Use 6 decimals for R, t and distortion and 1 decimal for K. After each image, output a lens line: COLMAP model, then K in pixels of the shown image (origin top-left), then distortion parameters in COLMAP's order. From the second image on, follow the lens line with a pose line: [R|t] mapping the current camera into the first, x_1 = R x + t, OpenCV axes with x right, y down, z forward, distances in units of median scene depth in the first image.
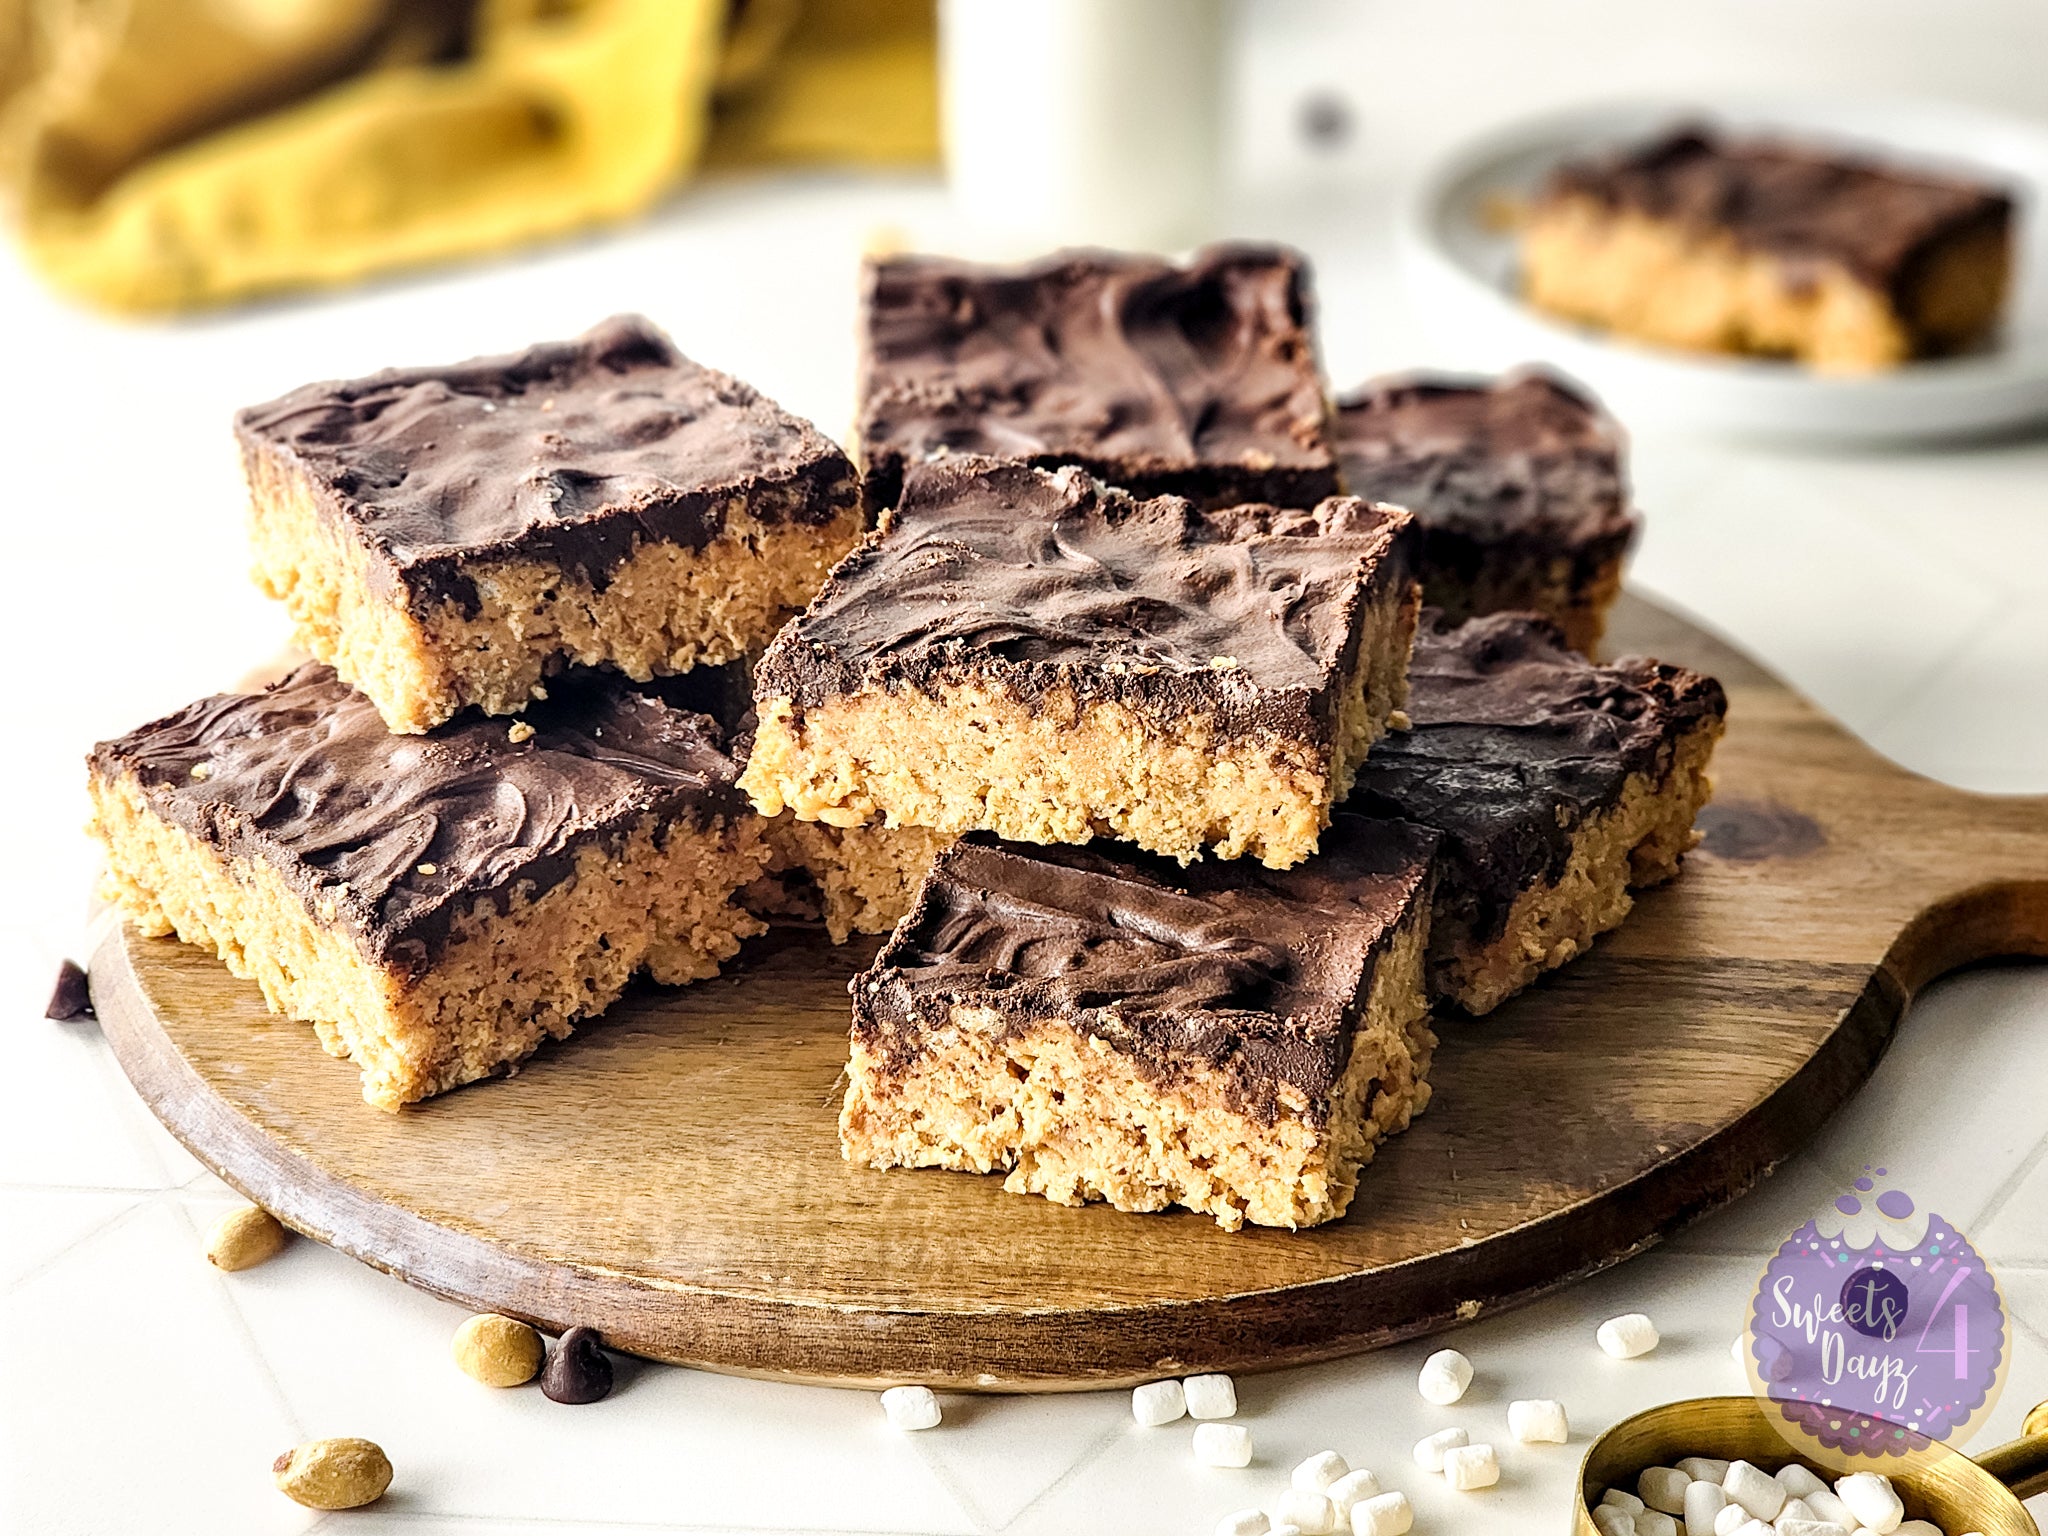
lens RADIAL K [[4016.3, 0, 1024.0], [0, 4016.3, 768.0], [0, 0, 1]] dist [-0.219020, 6.214681]
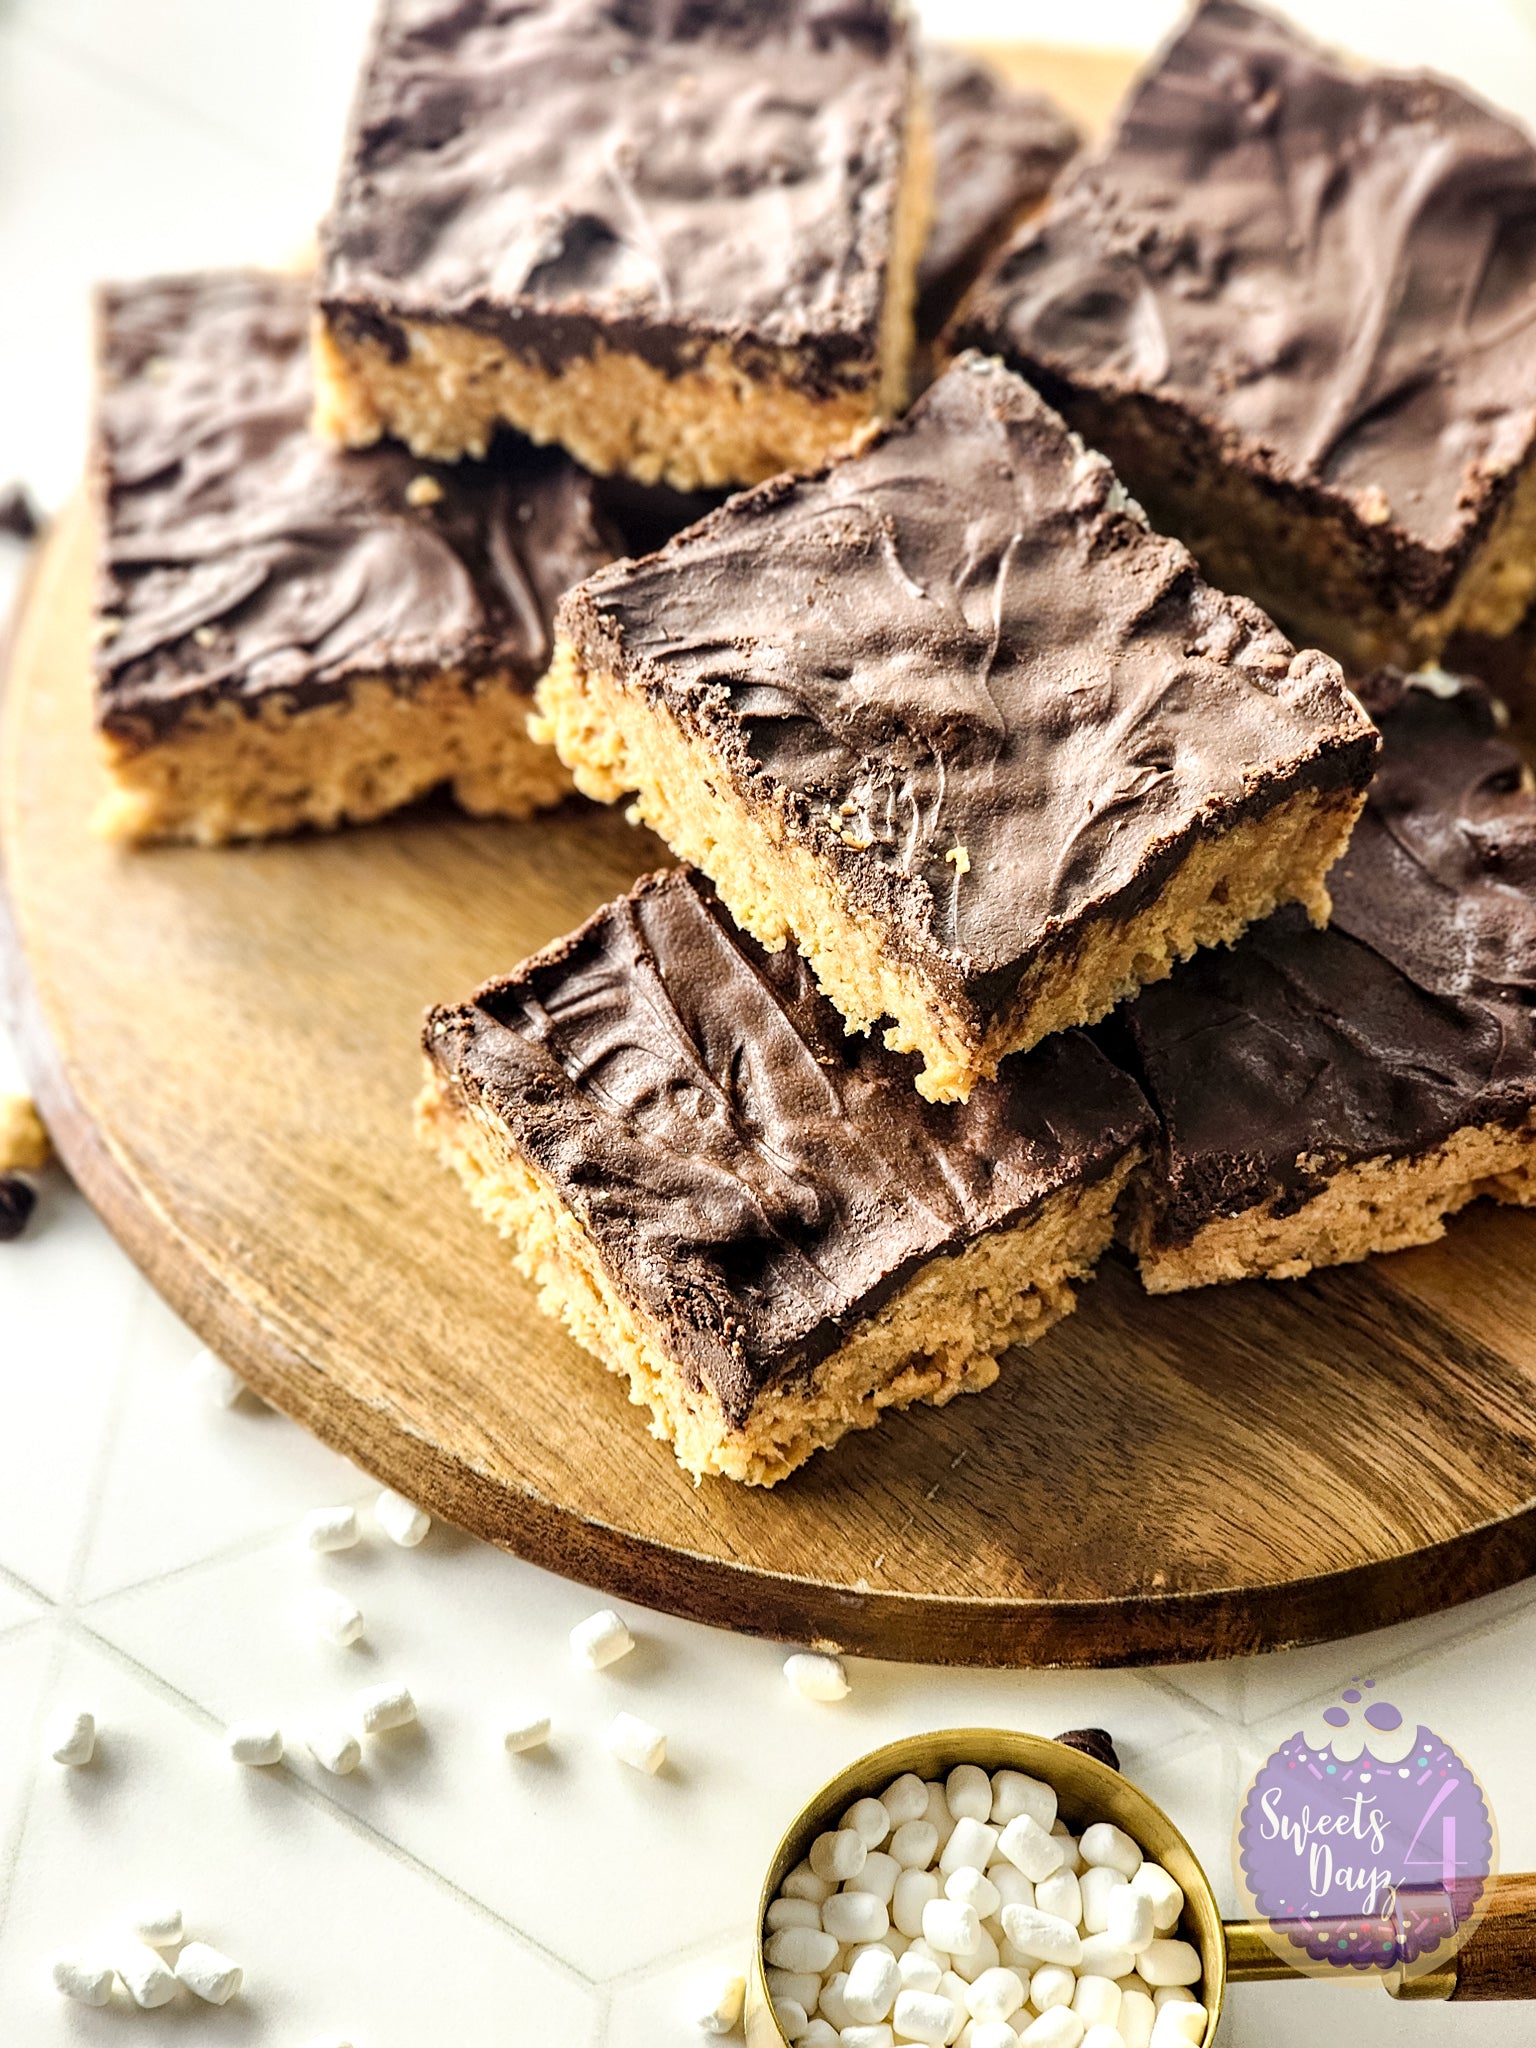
lens RADIAL K [[4016.3, 0, 767.2], [0, 4016.3, 989.9], [0, 0, 1]] dist [-0.219020, 6.214681]
pose [[0.815191, 0.481063, -0.322555, 0.286510], [-0.288060, 0.819887, 0.494780, -0.388949], [0.502479, -0.310425, 0.806939, 0.265258]]
